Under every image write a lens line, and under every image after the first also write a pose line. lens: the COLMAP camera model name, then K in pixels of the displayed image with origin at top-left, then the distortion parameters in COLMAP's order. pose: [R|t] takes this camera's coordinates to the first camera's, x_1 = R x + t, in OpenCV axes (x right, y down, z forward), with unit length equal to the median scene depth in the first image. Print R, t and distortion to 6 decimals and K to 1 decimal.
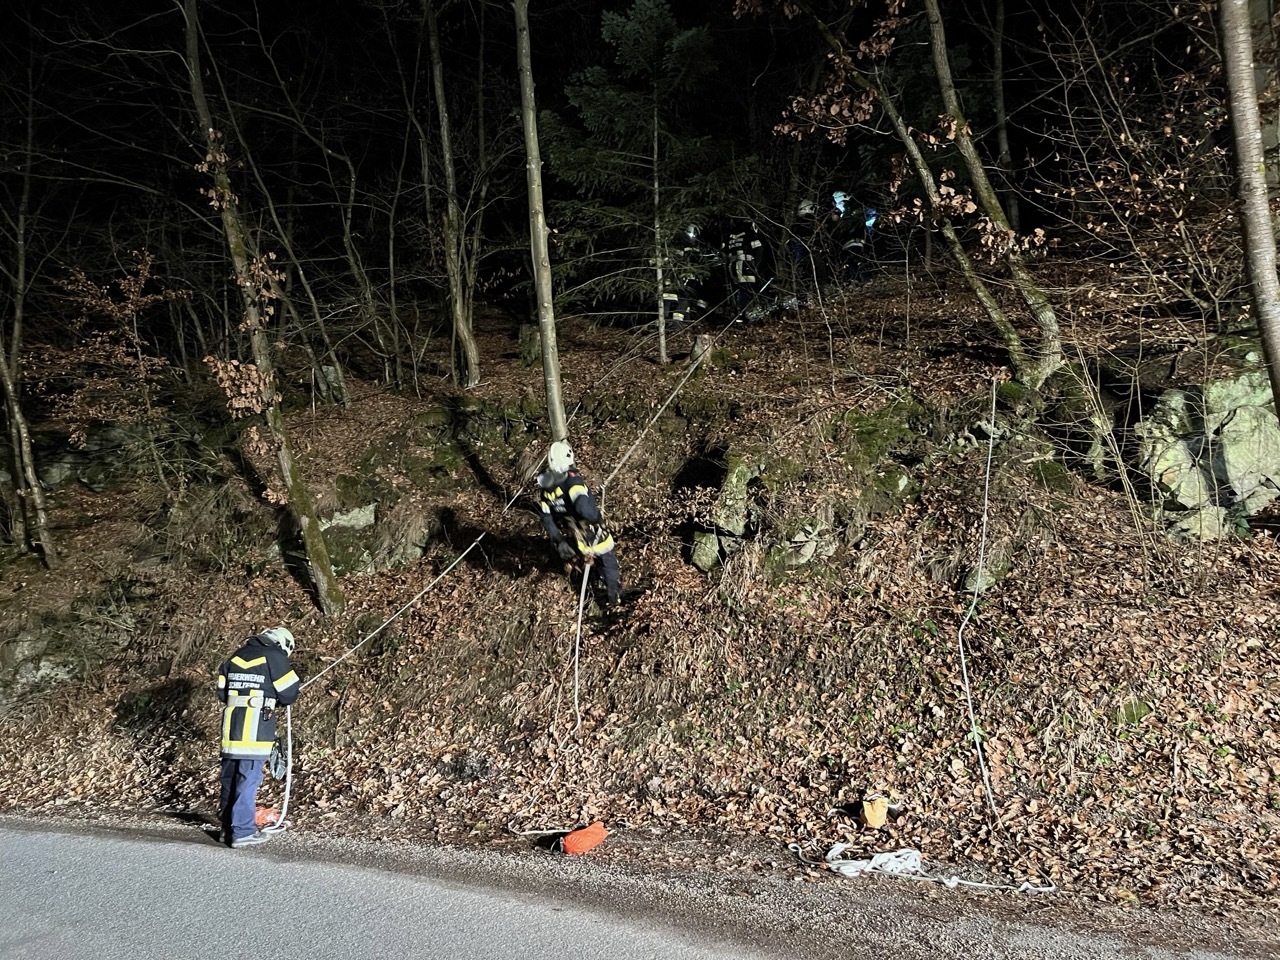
lens RADIAL K [[959.5, 0, 640.4], [0, 959.5, 477.4], [0, 0, 1]] dist [0.054902, -0.074640]
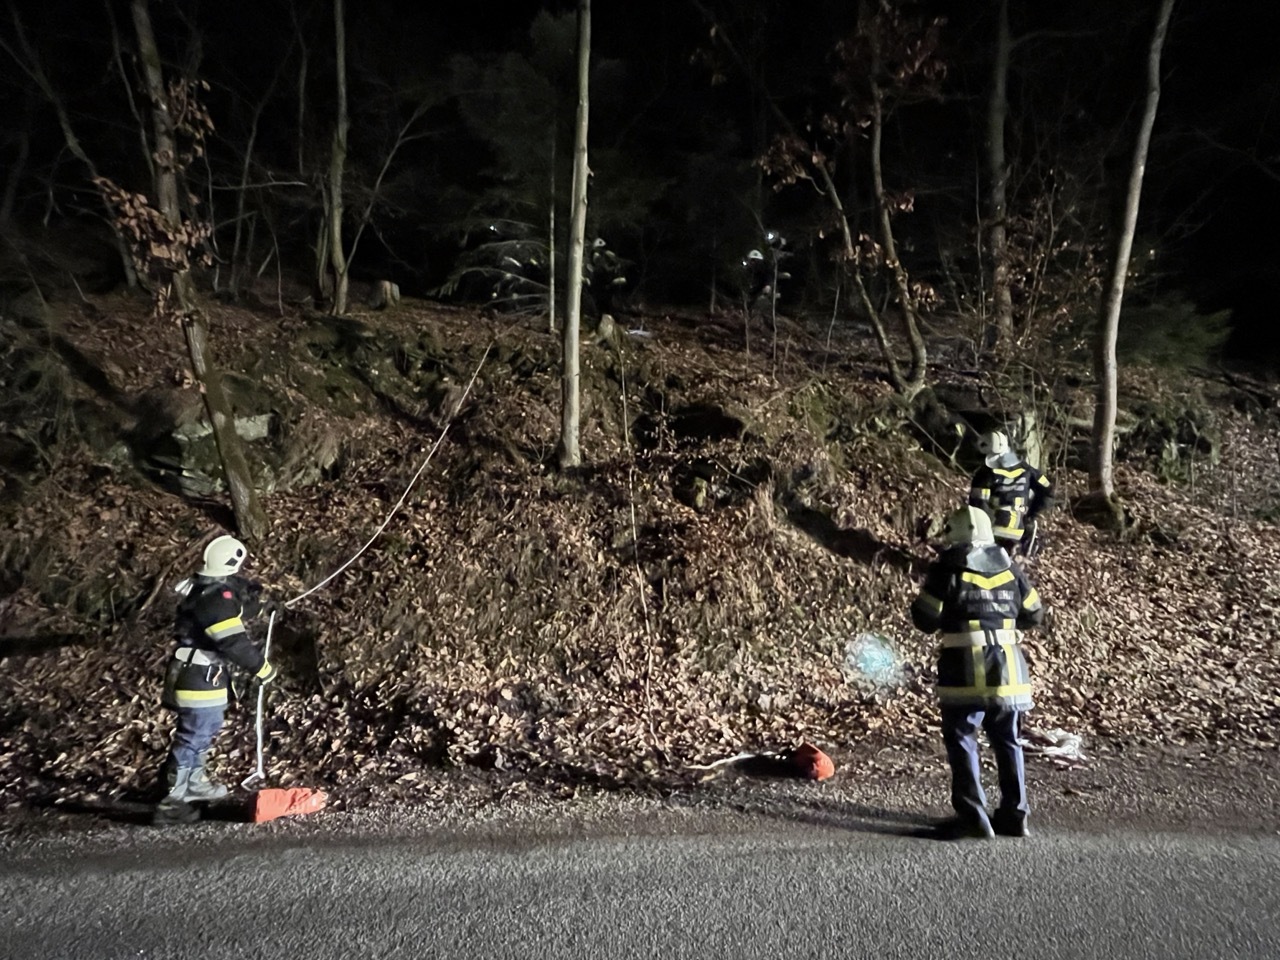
lens RADIAL K [[669.4, 0, 637.1], [0, 669.4, 477.4], [0, 0, 1]] dist [-0.003825, 0.002135]
pose [[0.809887, 0.103873, 0.577316, -0.481870], [-0.102791, 0.994099, -0.034662, 0.097617], [-0.577510, -0.031270, 0.815785, 0.423324]]
